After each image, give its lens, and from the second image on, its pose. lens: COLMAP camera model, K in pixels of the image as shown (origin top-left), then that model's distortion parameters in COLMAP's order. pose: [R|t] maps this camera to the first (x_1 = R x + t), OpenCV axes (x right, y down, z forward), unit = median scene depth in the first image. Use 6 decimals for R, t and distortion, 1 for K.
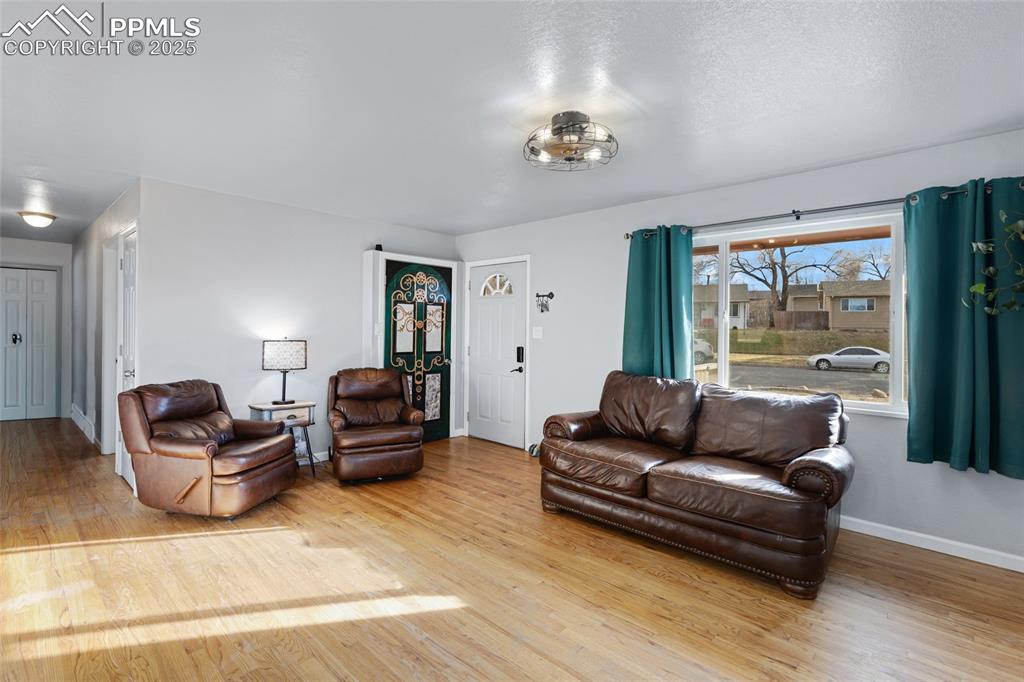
lens RADIAL K [[479.6, 0, 509.3], [0, 479.6, 328.0], [0, 0, 1]] dist [0.001757, 0.000242]
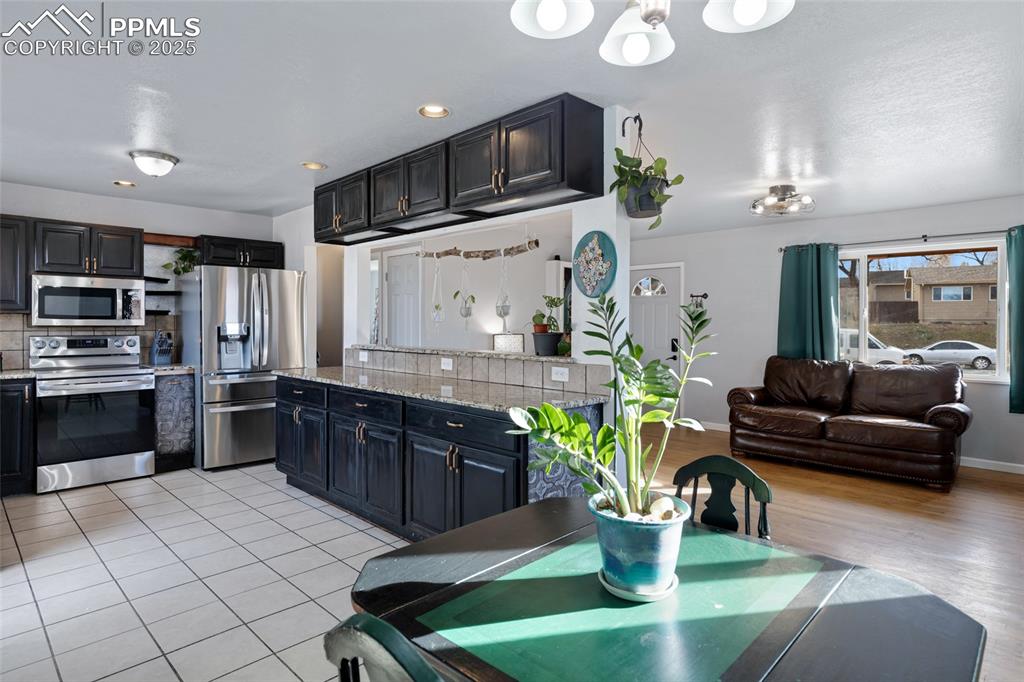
lens RADIAL K [[554.1, 0, 508.1], [0, 554.1, 327.6], [0, 0, 1]] dist [0.001078, -0.000972]
pose [[0.999010, -0.007554, -0.043836, -0.485980], [0.007921, 0.999935, 0.008191, -0.004499], [0.043772, -0.008530, 0.999005, -0.588355]]
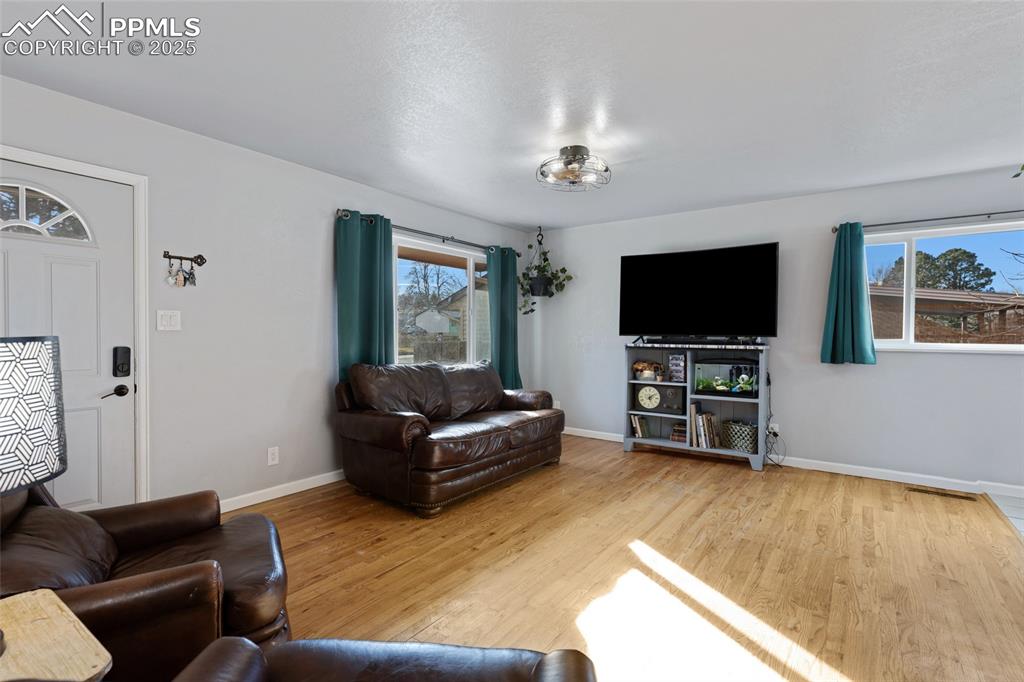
lens RADIAL K [[481.6, 0, 512.0], [0, 481.6, 341.0], [0, 0, 1]] dist [0.003031, 0.000326]
pose [[-0.123864, -0.026927, 0.991934, -0.806622], [-0.004475, 0.999637, 0.026577, 0.024636], [-0.992289, -0.001147, -0.123939, 0.940513]]
